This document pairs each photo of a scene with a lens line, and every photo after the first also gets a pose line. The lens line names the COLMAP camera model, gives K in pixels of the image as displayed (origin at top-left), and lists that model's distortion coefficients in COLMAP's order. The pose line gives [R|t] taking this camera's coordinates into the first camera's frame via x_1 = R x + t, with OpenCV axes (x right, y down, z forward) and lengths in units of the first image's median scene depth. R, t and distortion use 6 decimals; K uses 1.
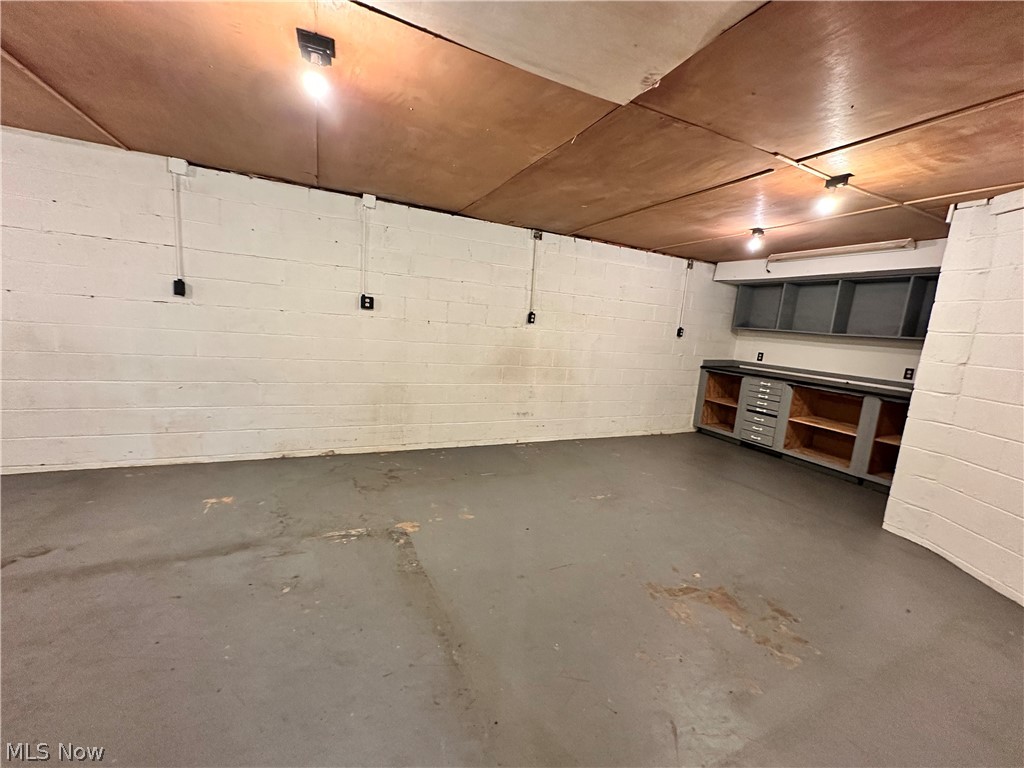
lens RADIAL K [[409.3, 0, 512.0], [0, 409.3, 384.0], [0, 0, 1]] dist [0.003065, -0.000320]
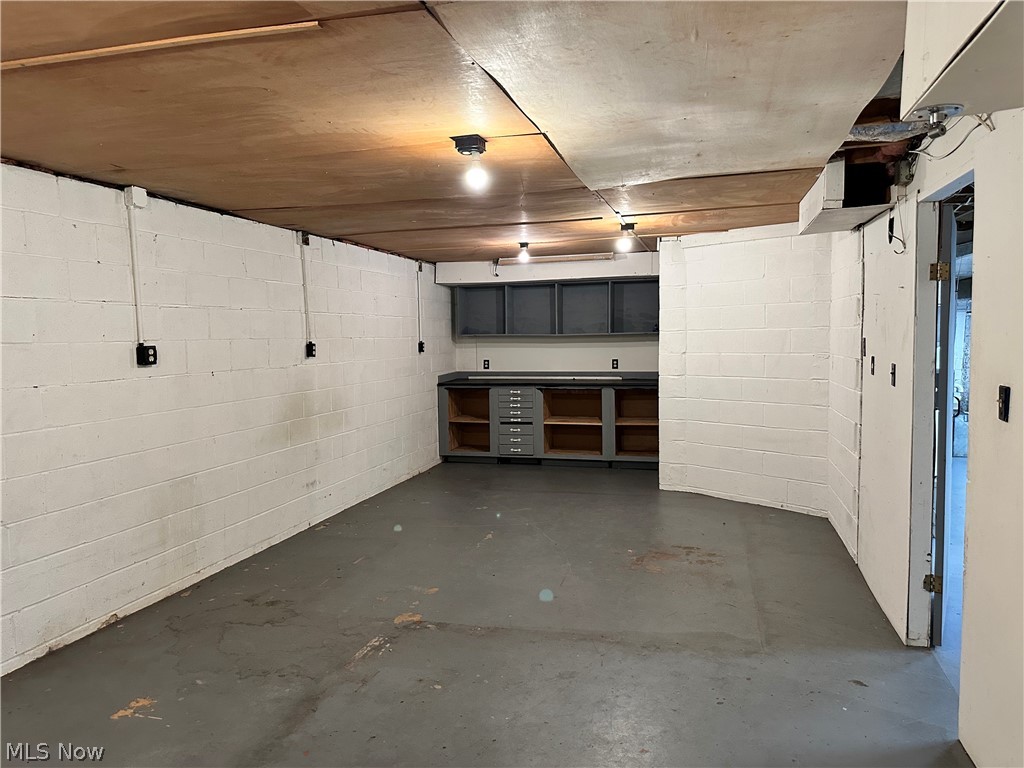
lens RADIAL K [[707.6, 0, 512.0], [0, 707.6, 384.0], [0, 0, 1]] dist [0.025023, -0.005833]
pose [[0.655473, -0.140521, 0.742031, -0.652244], [0.180801, 0.983163, 0.026475, -0.068756], [-0.733258, 0.116806, 0.669843, -0.101461]]
